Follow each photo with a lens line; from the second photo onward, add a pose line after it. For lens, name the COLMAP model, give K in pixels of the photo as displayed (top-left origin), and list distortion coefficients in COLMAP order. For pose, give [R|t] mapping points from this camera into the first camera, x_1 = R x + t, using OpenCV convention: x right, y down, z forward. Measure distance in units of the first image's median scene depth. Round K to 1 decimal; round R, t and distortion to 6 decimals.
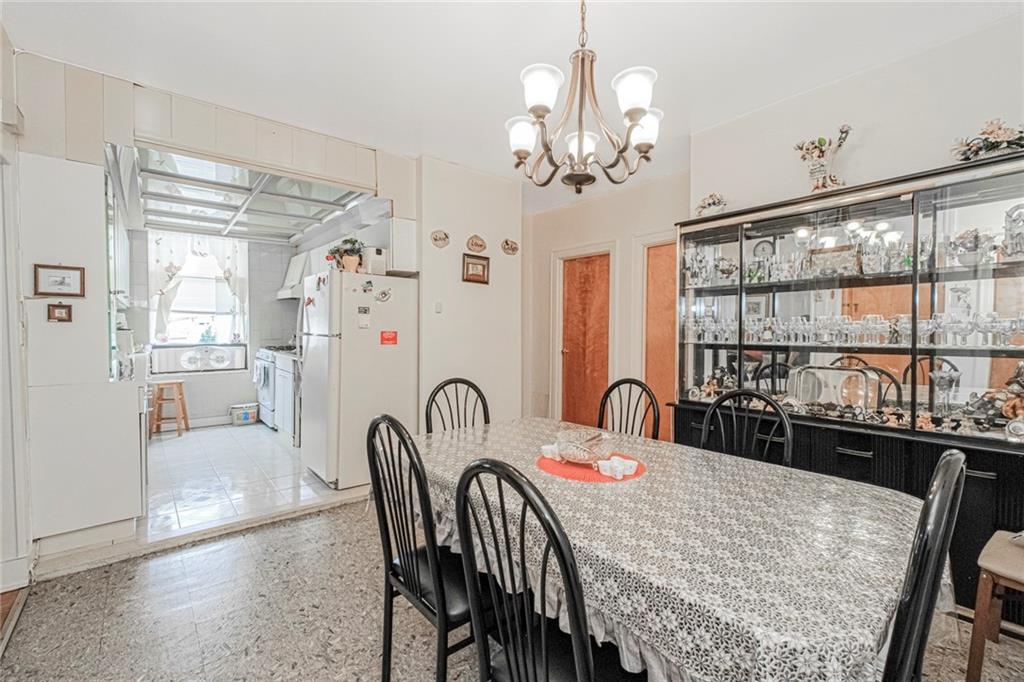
lens RADIAL K [[441.3, 0, 513.6], [0, 441.3, 337.1], [0, 0, 1]] dist [-0.000008, -0.000654]
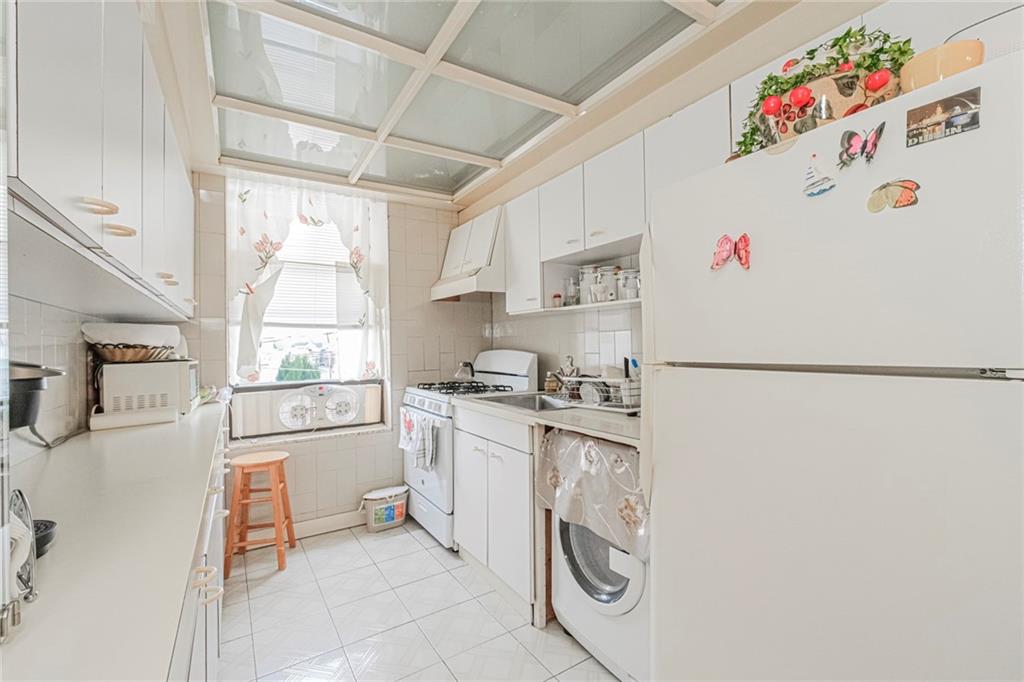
lens RADIAL K [[441.3, 0, 513.6], [0, 441.3, 337.1], [0, 0, 1]] dist [-0.000008, -0.000654]
pose [[0.992432, -0.027482, -0.119678, -0.398863], [0.022405, 0.998799, -0.043562, -0.011894], [0.120731, 0.040551, 0.991857, 0.488054]]
